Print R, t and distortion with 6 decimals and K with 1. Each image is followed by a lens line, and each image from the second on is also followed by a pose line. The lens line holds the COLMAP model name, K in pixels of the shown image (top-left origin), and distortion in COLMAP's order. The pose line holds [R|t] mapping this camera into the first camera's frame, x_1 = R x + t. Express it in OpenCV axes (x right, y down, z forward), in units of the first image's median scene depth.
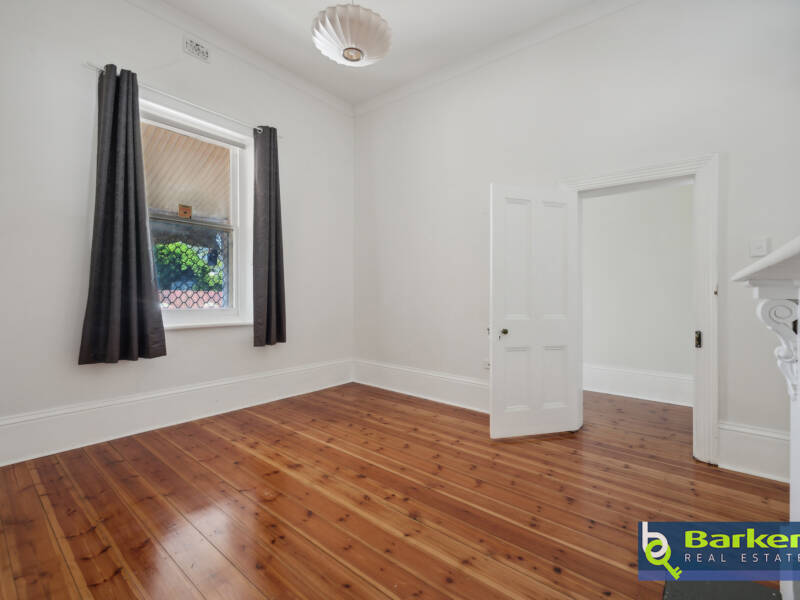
lens RADIAL K [[359.0, 0, 396.1], [0, 359.0, 300.1], [0, 0, 1]] dist [0.002311, -0.000276]
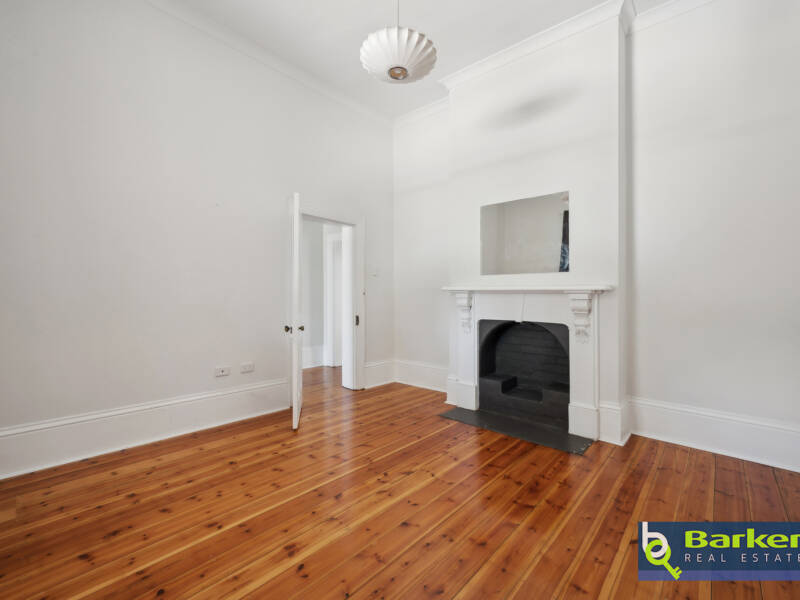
lens RADIAL K [[359.0, 0, 399.7], [0, 359.0, 296.0], [0, 0, 1]] dist [0.002311, -0.000276]
pose [[0.055723, -0.010338, 0.998393, -0.849895], [0.008747, 0.999913, 0.009865, -0.022676], [-0.998408, 0.008183, 0.055808, 0.674120]]
